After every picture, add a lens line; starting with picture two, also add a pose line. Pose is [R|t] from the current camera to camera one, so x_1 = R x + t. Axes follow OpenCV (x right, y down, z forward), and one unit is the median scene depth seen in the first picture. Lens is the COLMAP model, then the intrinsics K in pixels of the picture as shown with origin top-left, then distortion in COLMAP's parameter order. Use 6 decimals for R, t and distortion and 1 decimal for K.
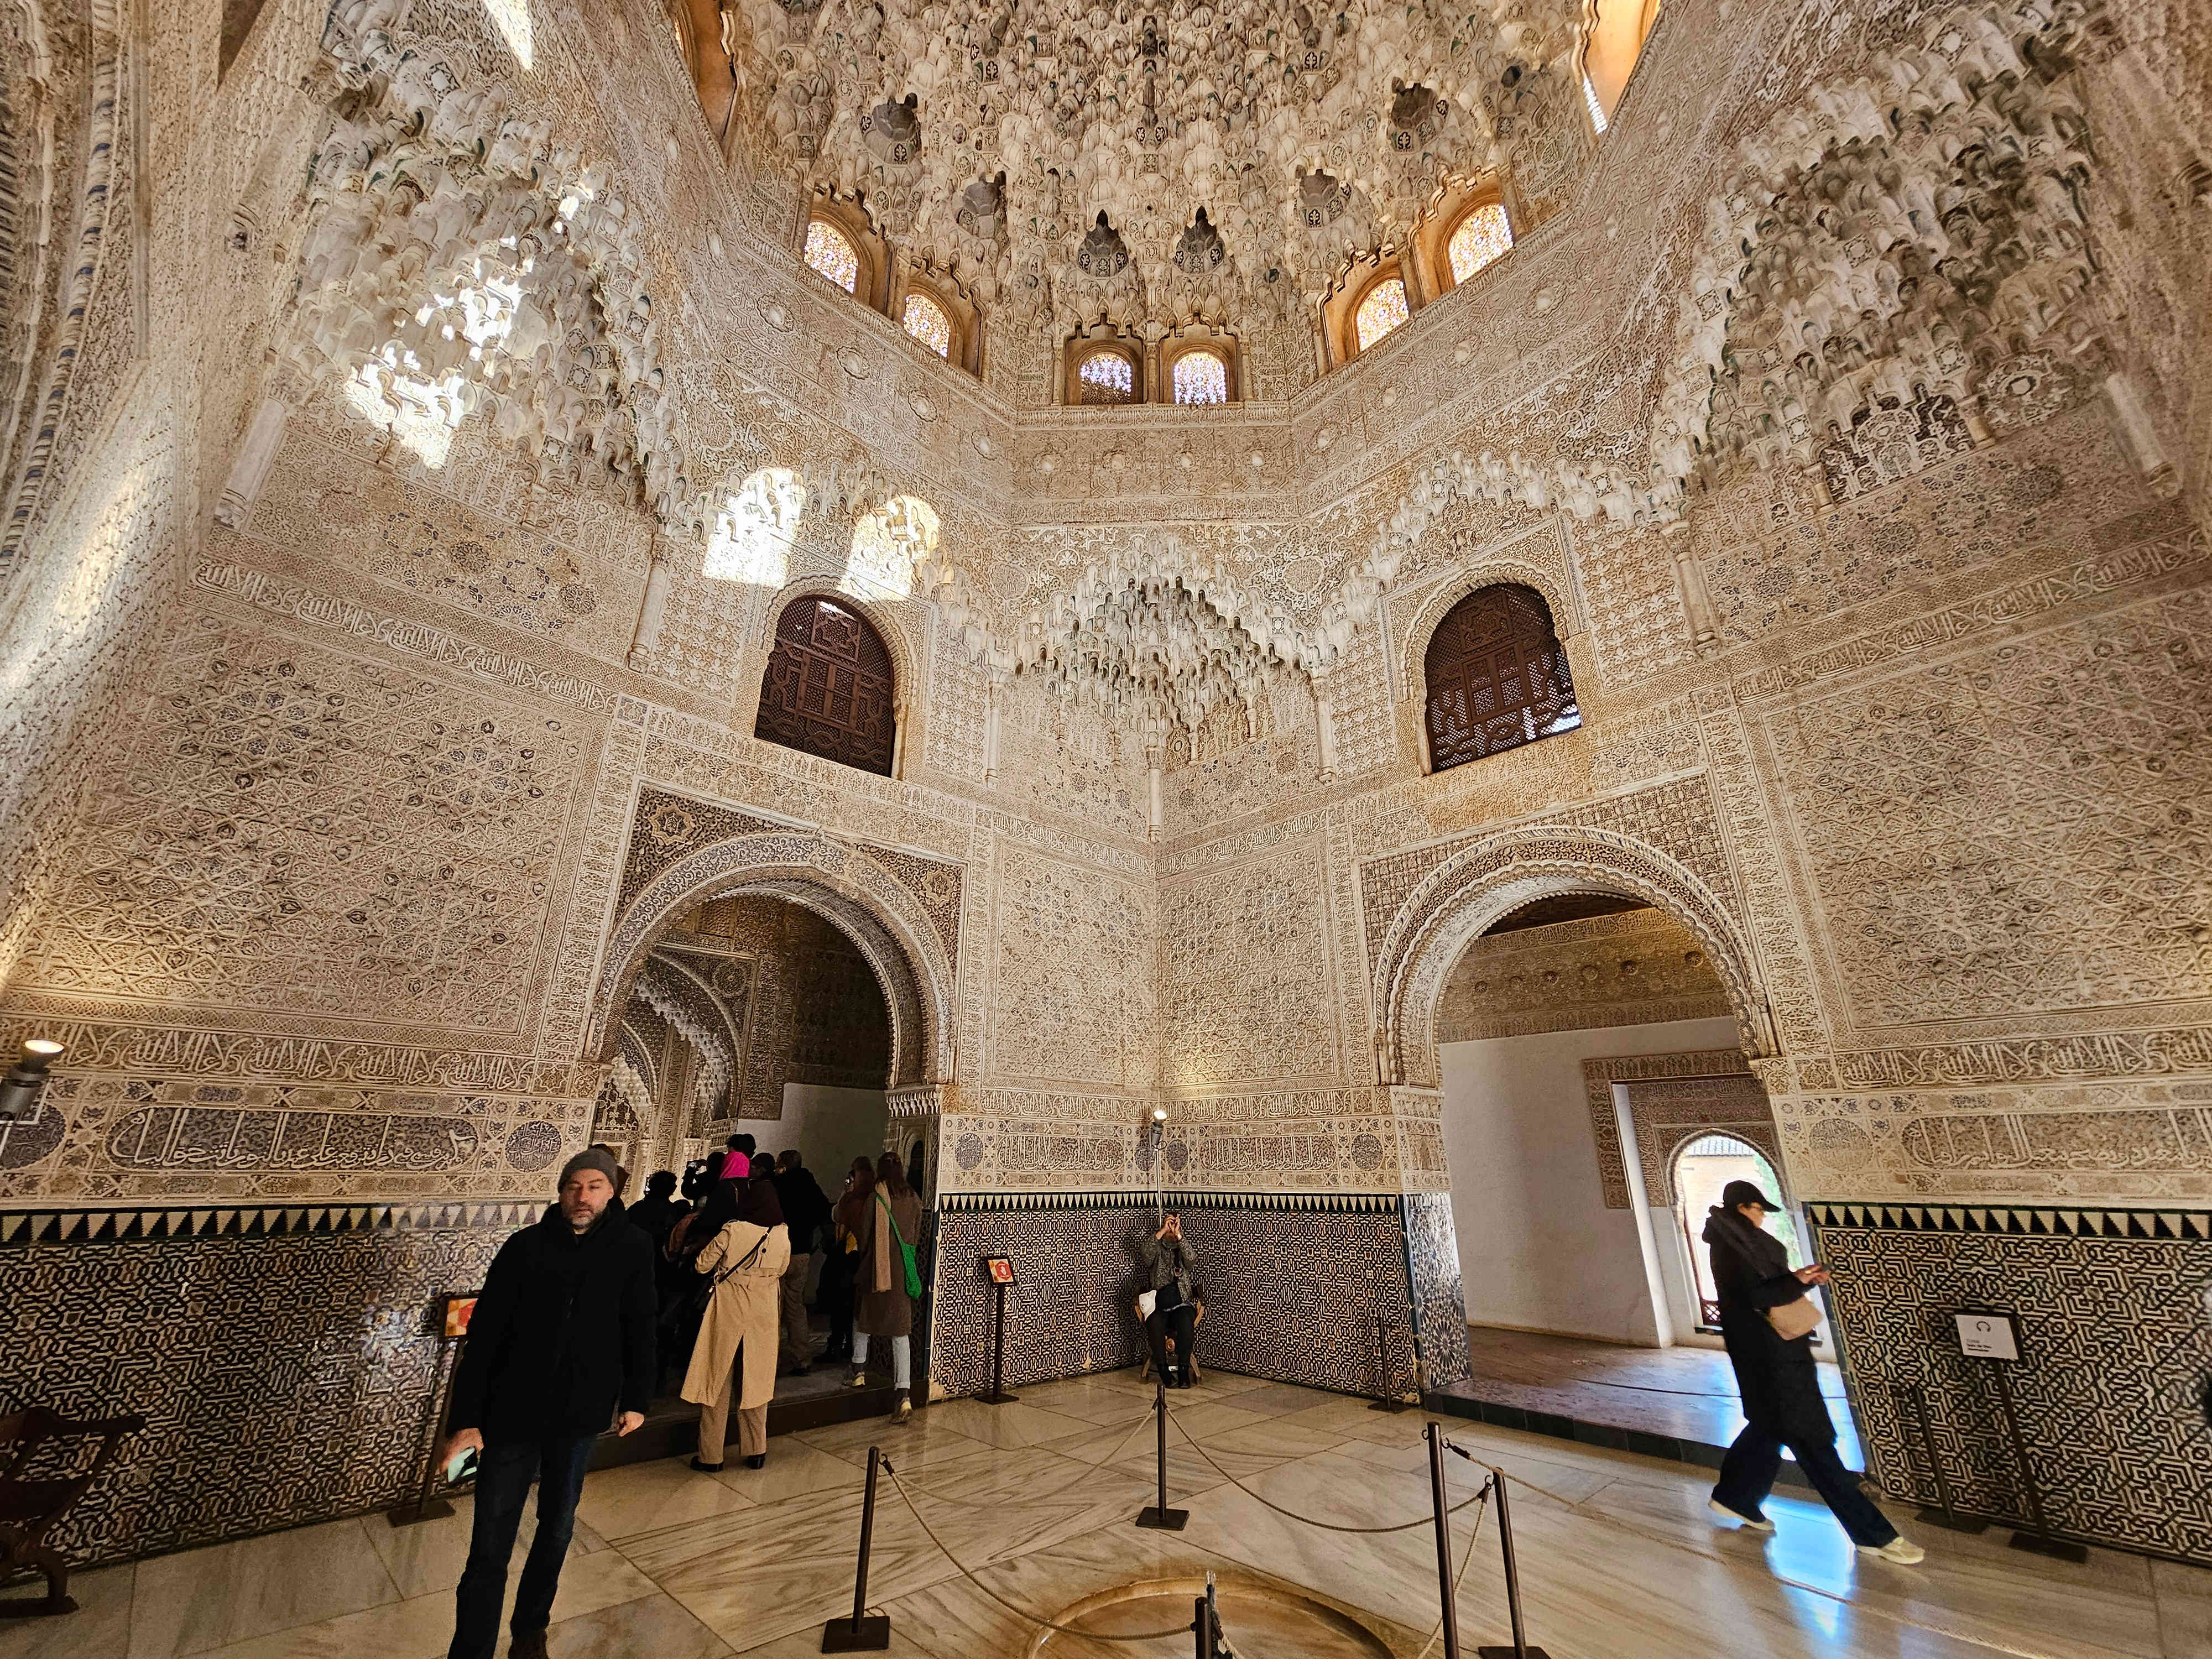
lens RADIAL K [[900.6, 0, 1106.0], [0, 900.6, 829.5], [0, 0, 1]] dist [-0.002292, 0.000023]
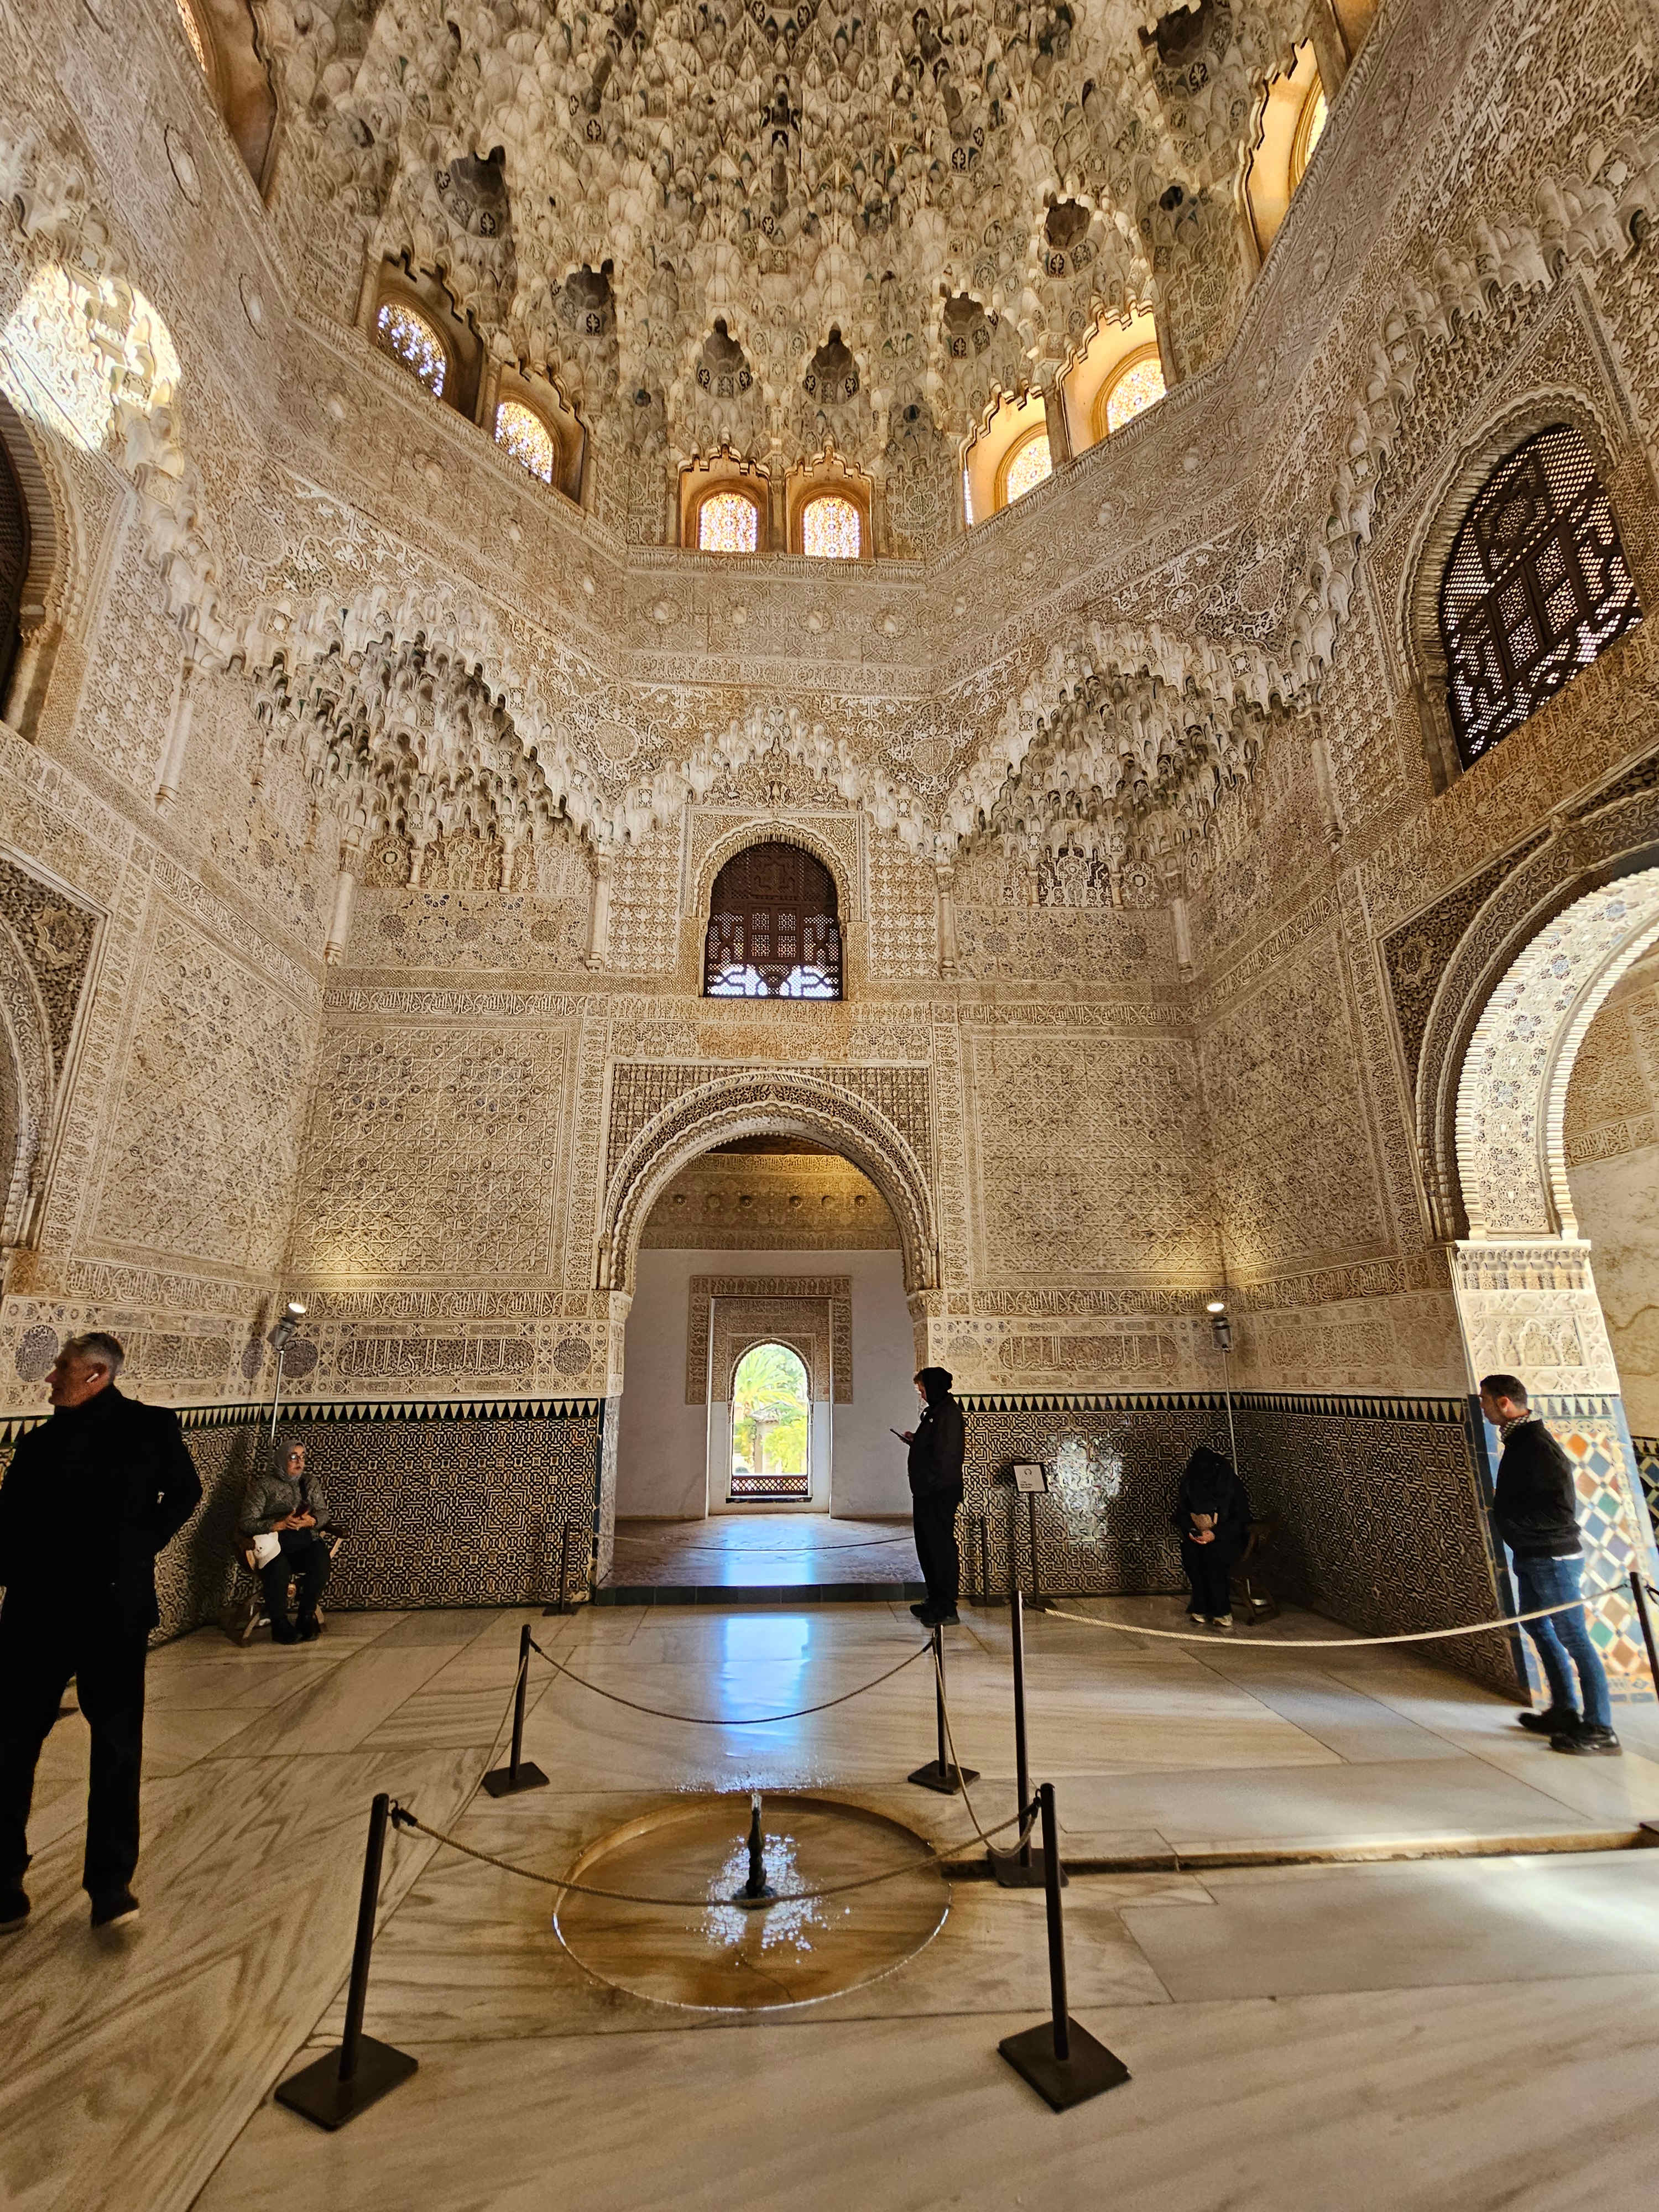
lens RADIAL K [[917.8, 0, 829.5], [0, 917.8, 1106.0], [0, 0, 1]] dist [-0.000502, 0.000257]
pose [[0.638698, 0.205466, 0.741518, -0.304451], [-0.265587, 0.963331, -0.038168, 0.062104], [-0.722169, -0.172560, 0.669847, 0.182345]]
